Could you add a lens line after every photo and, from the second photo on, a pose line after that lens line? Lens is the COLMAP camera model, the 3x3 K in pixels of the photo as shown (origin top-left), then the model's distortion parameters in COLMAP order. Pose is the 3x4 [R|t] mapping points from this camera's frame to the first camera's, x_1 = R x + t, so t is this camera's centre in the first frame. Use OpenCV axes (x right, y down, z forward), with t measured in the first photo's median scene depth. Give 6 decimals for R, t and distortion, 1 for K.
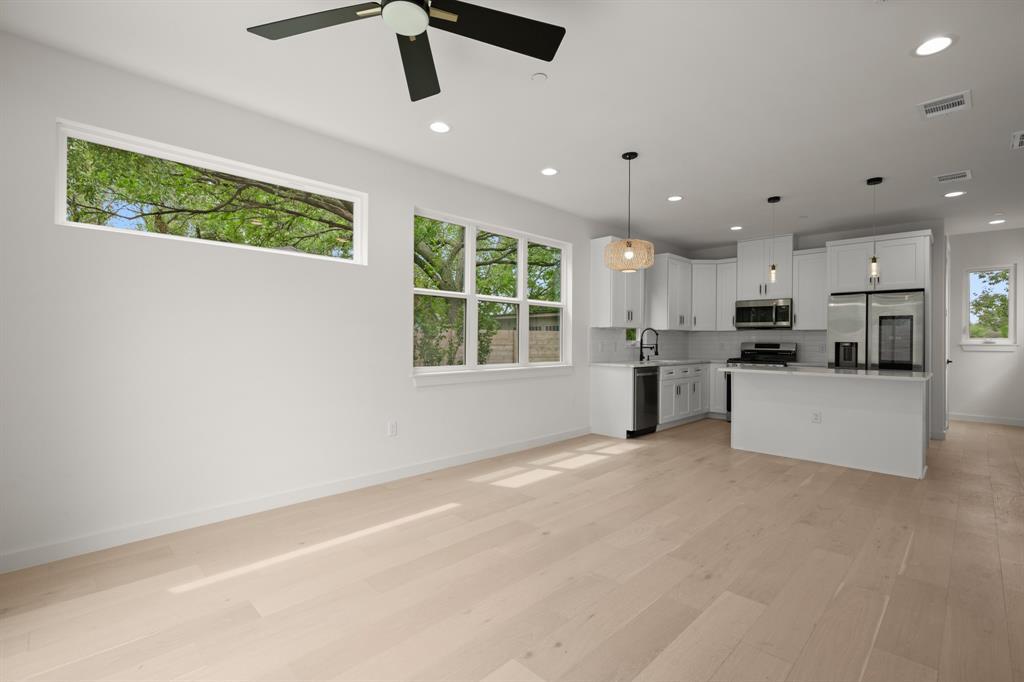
lens RADIAL K [[466.4, 0, 518.6], [0, 466.4, 341.4], [0, 0, 1]] dist [0.002796, -0.000516]
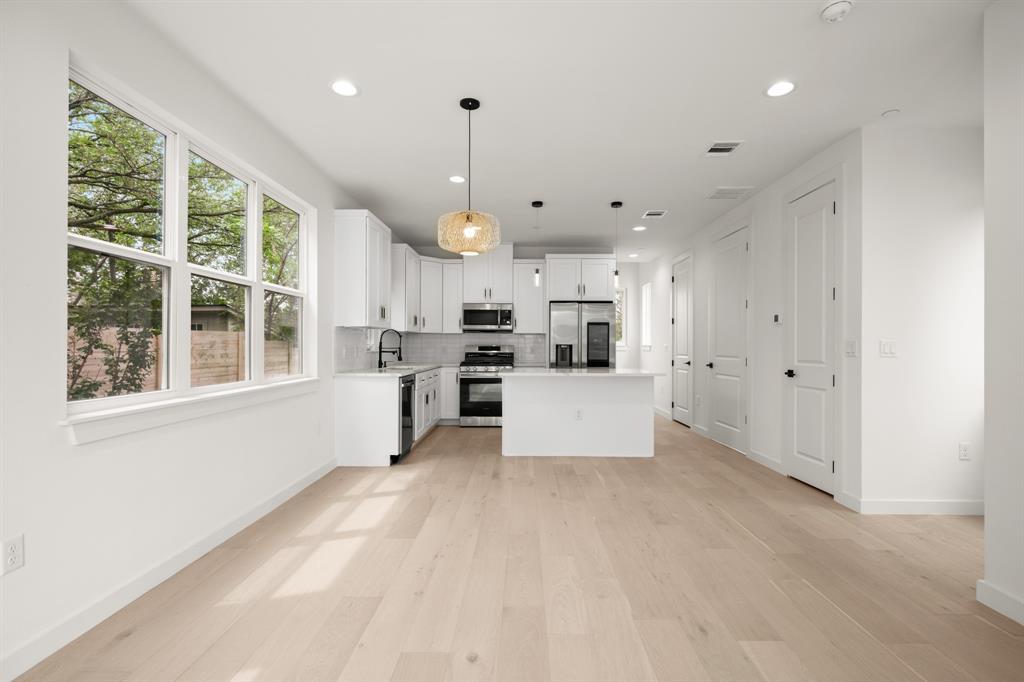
lens RADIAL K [[466.4, 0, 520.0], [0, 466.4, 344.4], [0, 0, 1]] dist [0.002796, -0.000516]
pose [[0.716629, -0.003952, 0.697443, -0.164386], [0.004143, 0.999990, 0.001410, -0.000490], [-0.697442, 0.001879, 0.716639, 0.263636]]
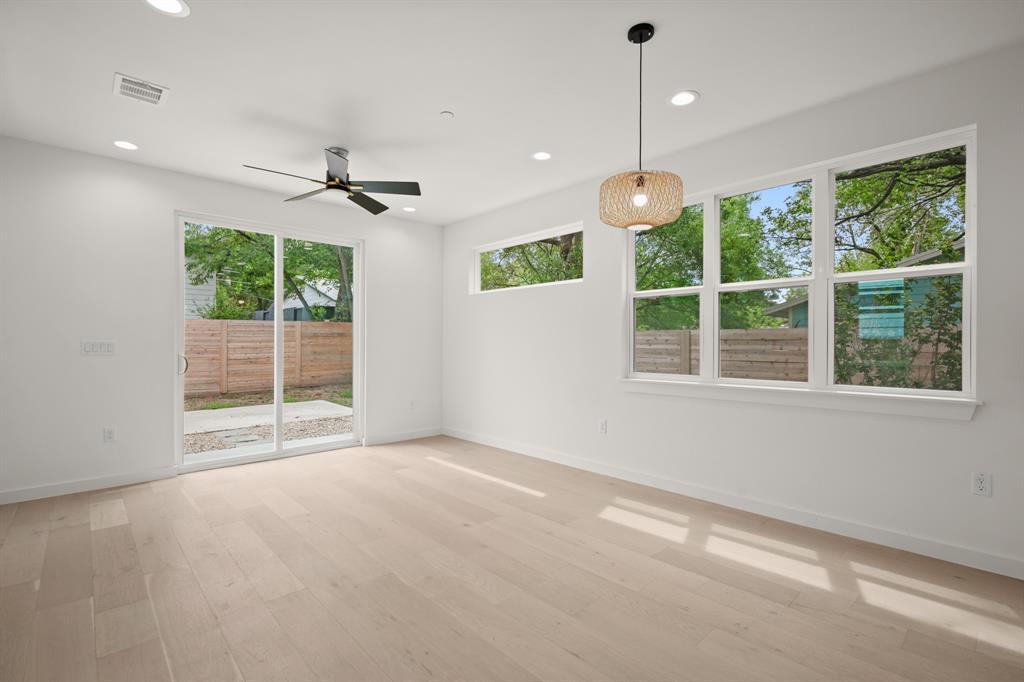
lens RADIAL K [[466.4, 0, 519.6], [0, 466.4, 341.8], [0, 0, 1]] dist [0.002796, -0.000516]
pose [[-0.041027, -0.011191, -0.999095, 0.568654], [-0.003739, 0.999932, -0.011047, 0.002971], [0.999151, 0.003283, -0.041066, 0.591659]]
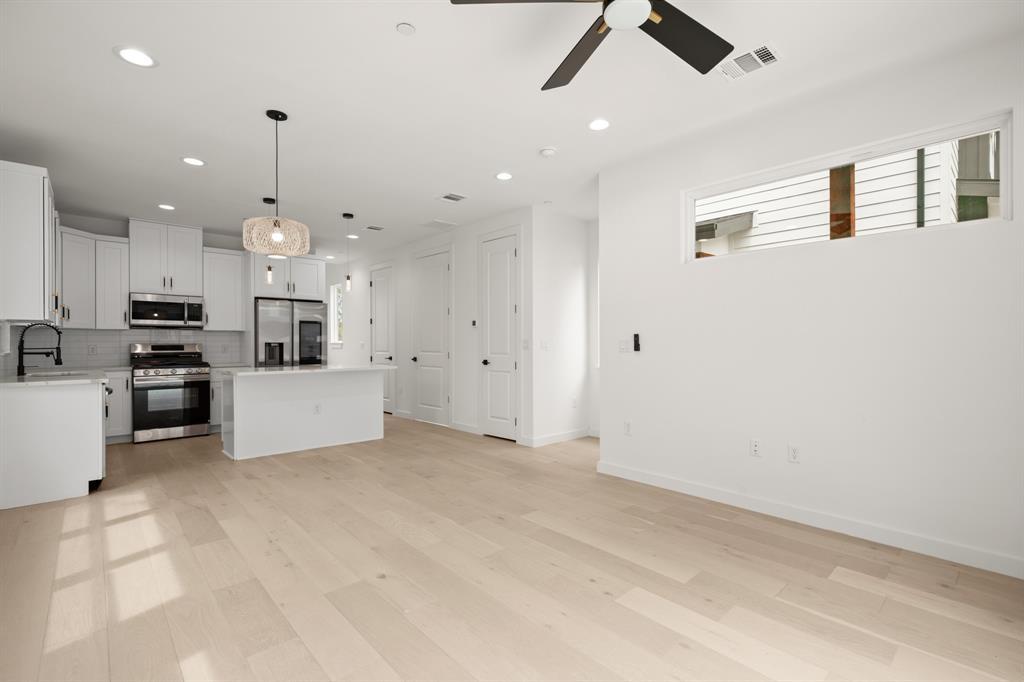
lens RADIAL K [[466.4, 0, 523.7], [0, 466.4, 343.5], [0, 0, 1]] dist [0.002796, -0.000516]
pose [[0.038379, -0.008133, 0.999230, -0.382620], [0.005025, 0.999956, 0.007946, -0.002100], [-0.999251, 0.004716, 0.038418, 0.365727]]
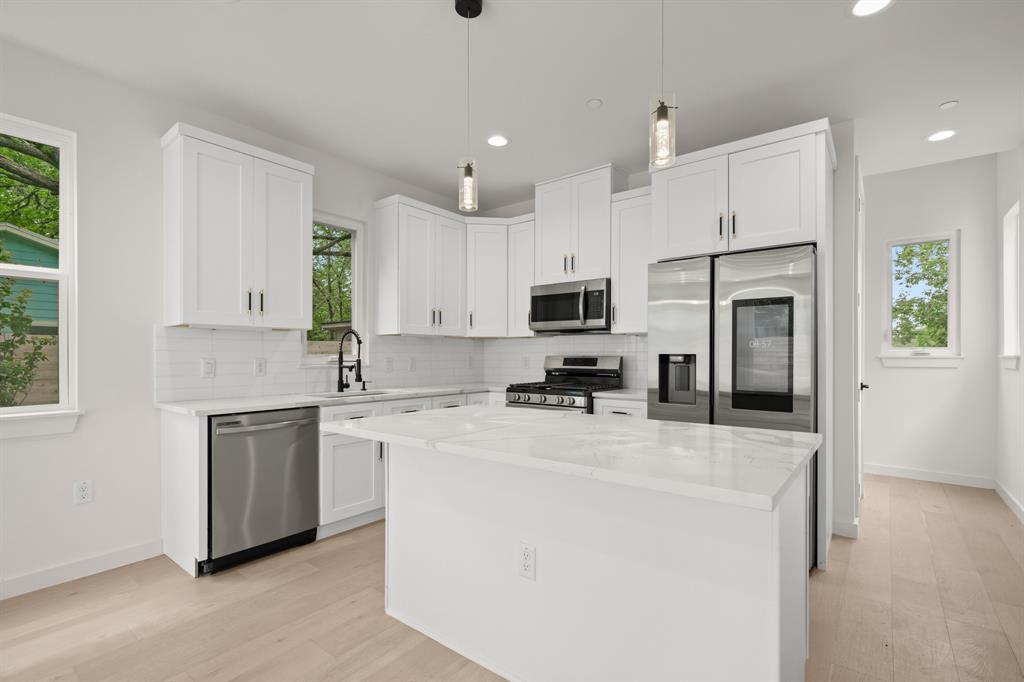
lens RADIAL K [[466.4, 0, 520.9], [0, 466.4, 357.7], [0, 0, 1]] dist [0.002796, -0.000516]
pose [[0.993858, -0.006327, 0.110479, 0.478166], [0.006015, 0.999977, 0.003164, 0.002750], [-0.110496, -0.002481, 0.993873, 0.518081]]
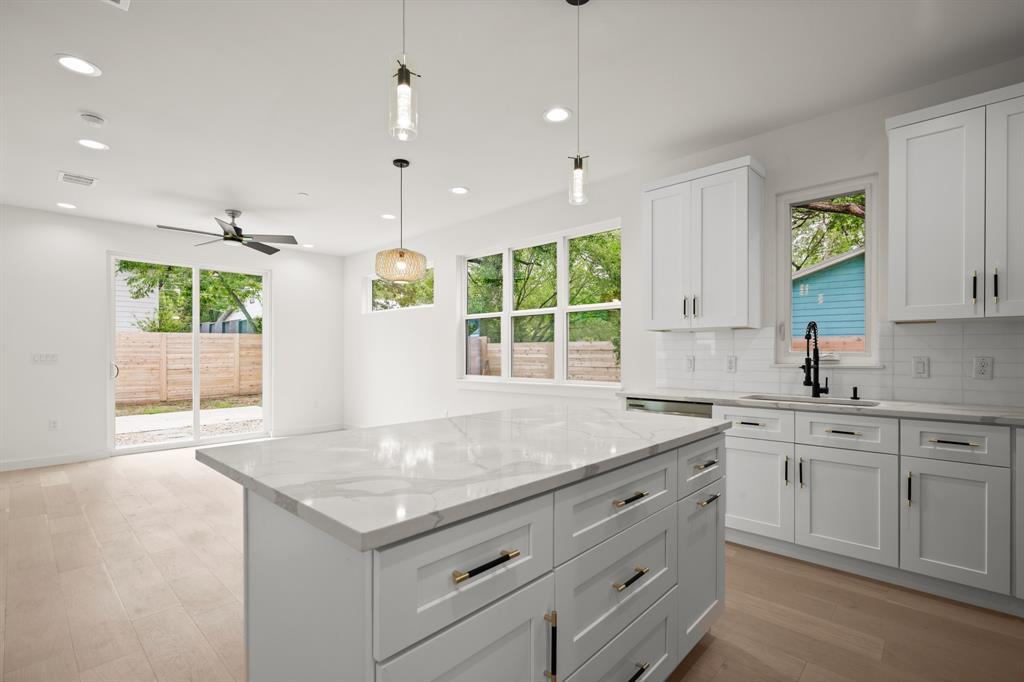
lens RADIAL K [[466.4, 0, 513.9], [0, 466.4, 352.7], [0, 0, 1]] dist [0.002796, -0.000516]
pose [[0.023107, -0.009266, -0.999690, 0.697226], [0.000125, 0.999957, -0.009266, 0.003793], [0.999733, 0.000089, 0.023107, 0.708088]]
